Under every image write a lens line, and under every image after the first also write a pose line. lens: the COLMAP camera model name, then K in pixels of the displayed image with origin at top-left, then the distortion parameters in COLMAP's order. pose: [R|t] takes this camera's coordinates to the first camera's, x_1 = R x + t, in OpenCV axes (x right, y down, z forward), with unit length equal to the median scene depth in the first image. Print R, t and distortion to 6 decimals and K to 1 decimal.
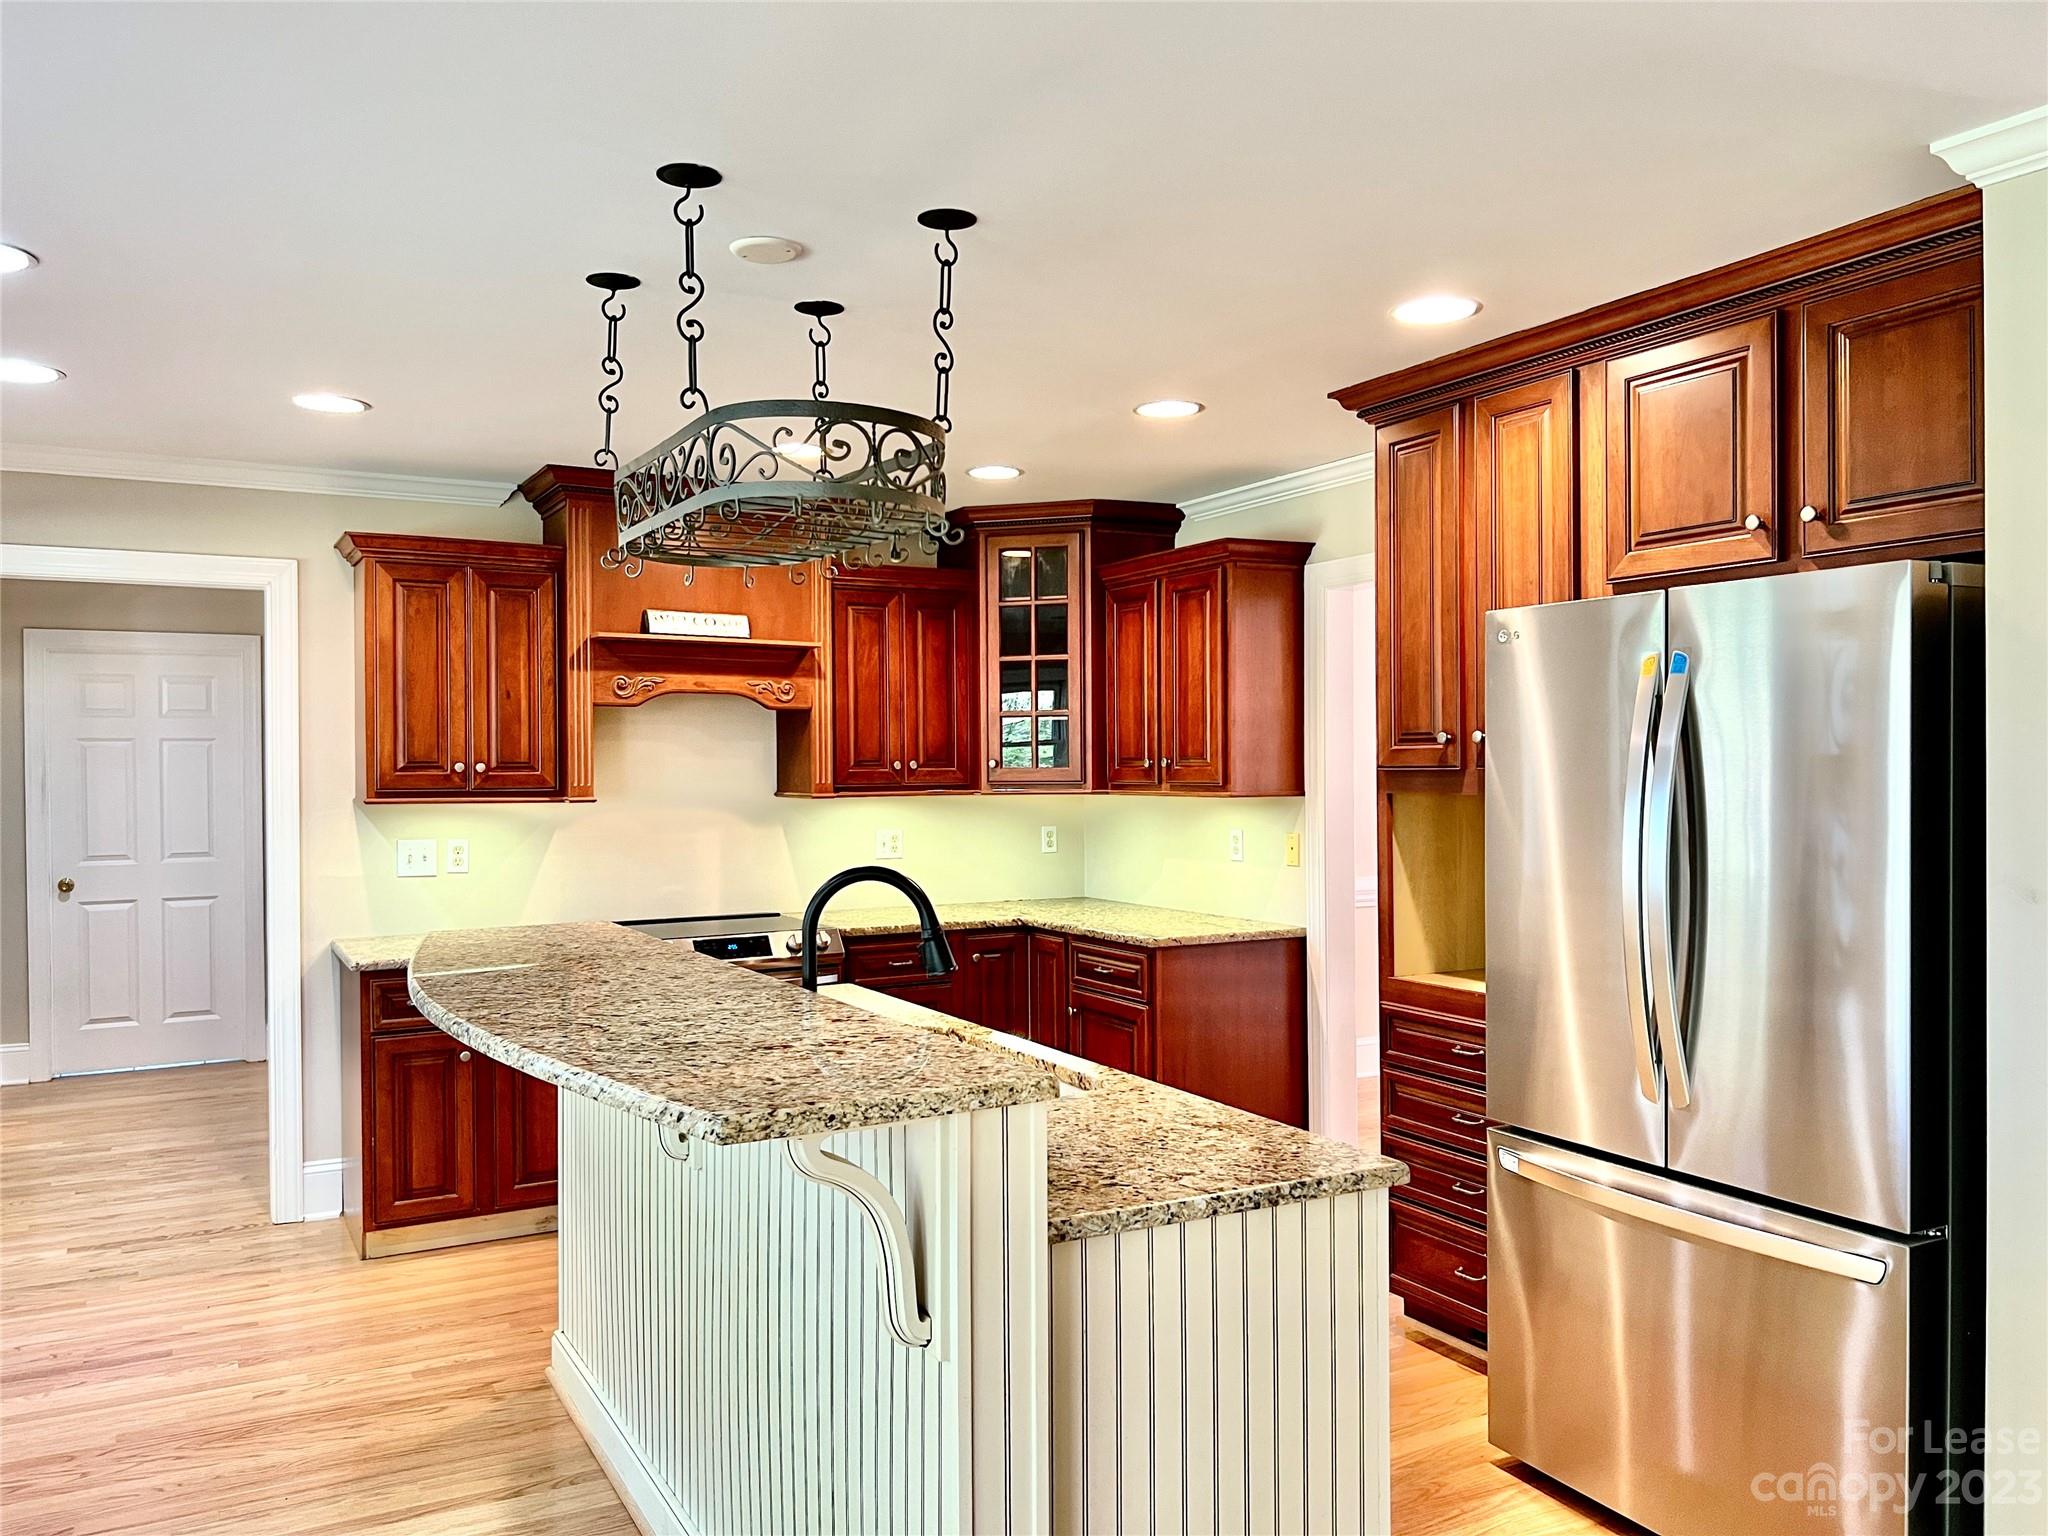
lens RADIAL K [[1535.9, 0, 1027.8], [0, 1535.9, 790.8], [0, 0, 1]] dist [0.089277, -0.104473]
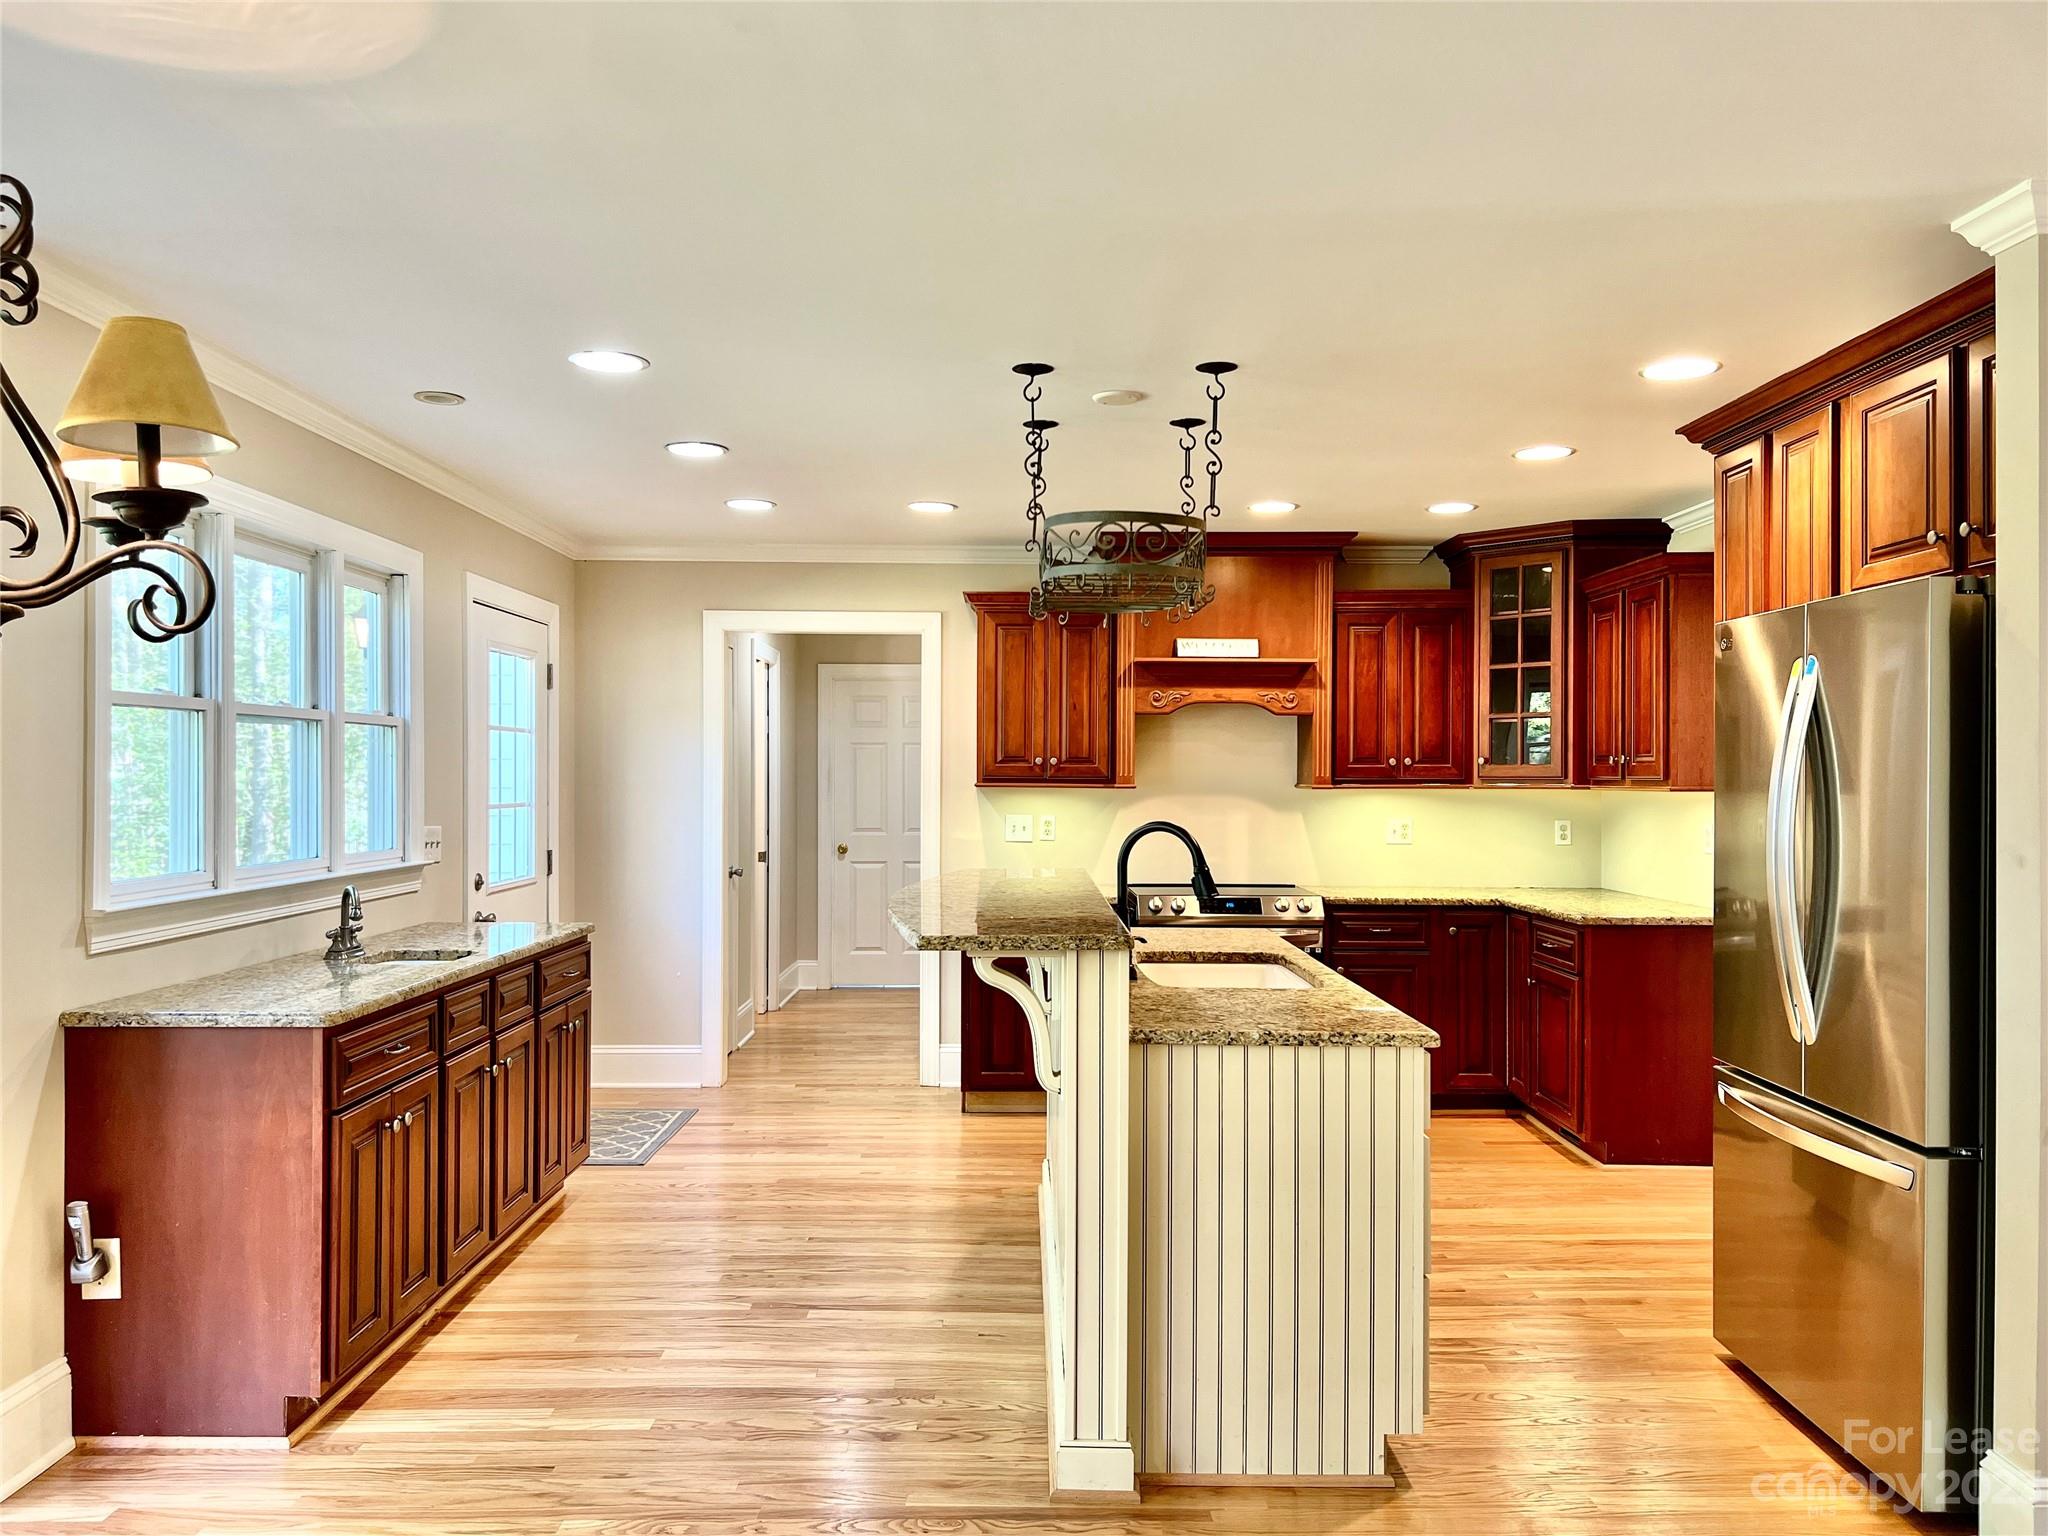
lens RADIAL K [[1542.9, 0, 1023.3], [0, 1542.9, 775.6], [0, 0, 1]] dist [0.093478, -0.117214]
pose [[0.878007, 0.008674, -0.478569, 0.253861], [-0.016759, 0.999780, -0.012626, 0.014514], [0.478354, 0.019106, 0.877959, -0.176543]]
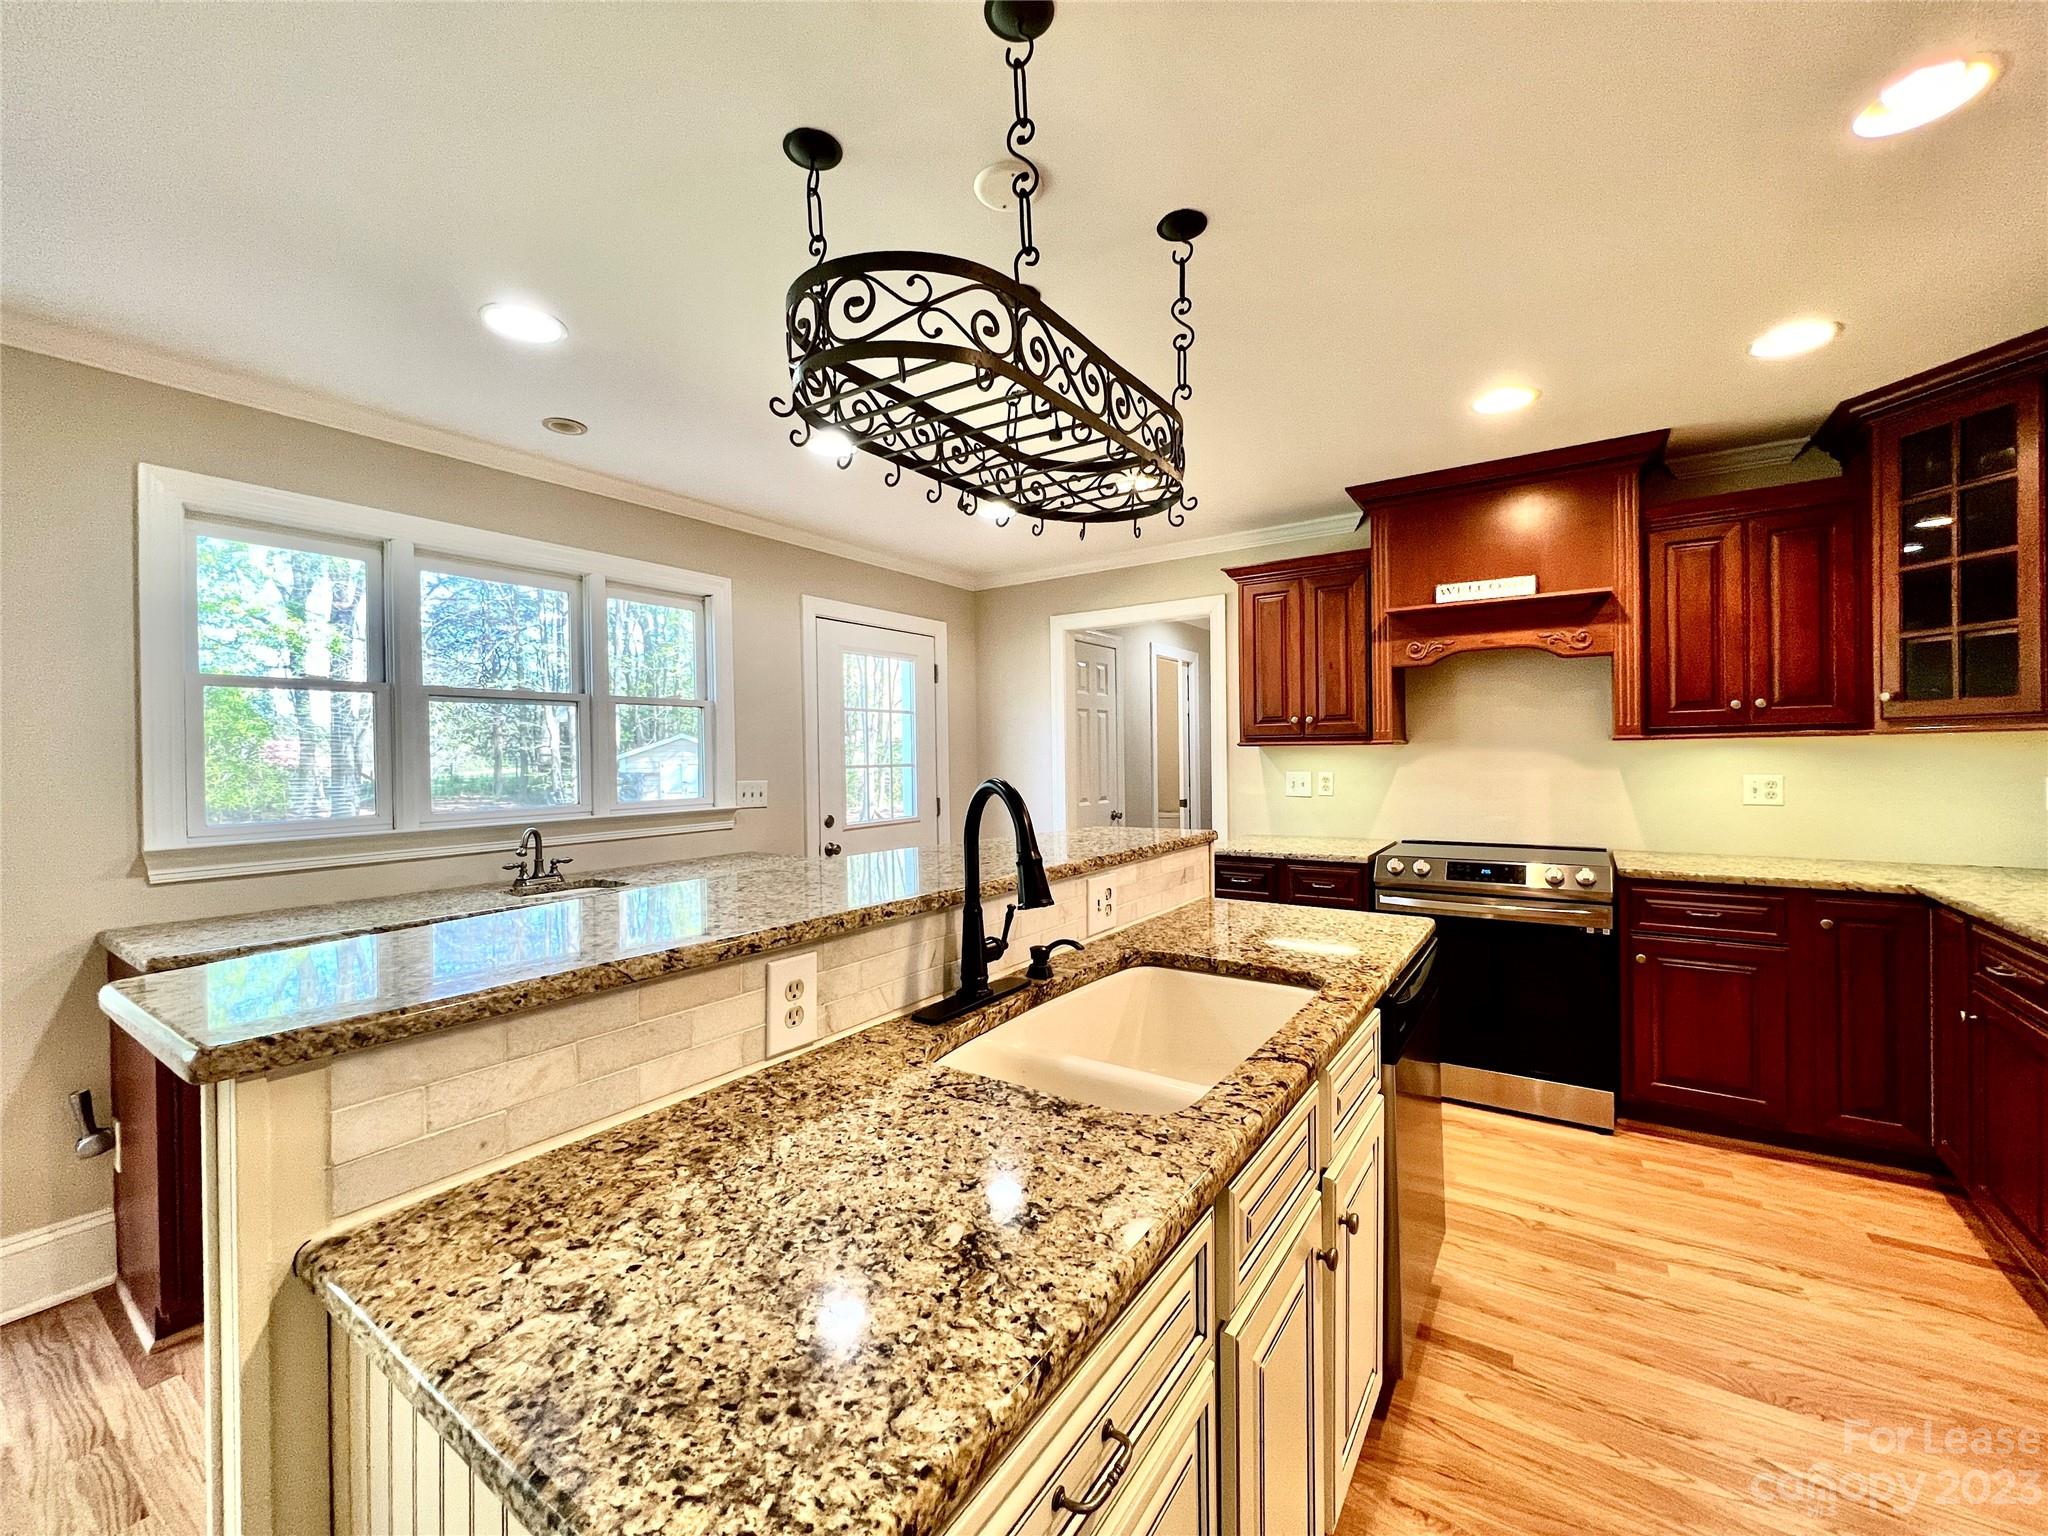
lens RADIAL K [[821.2, 0, 1022.2], [0, 821.2, 760.5], [0, 0, 1]] dist [-0.000641, 0.000361]
pose [[0.449695, 0.005462, -0.893165, 0.184824], [-0.004450, 0.999983, 0.003874, 0.019456], [0.893171, 0.002233, 0.449712, 0.423283]]
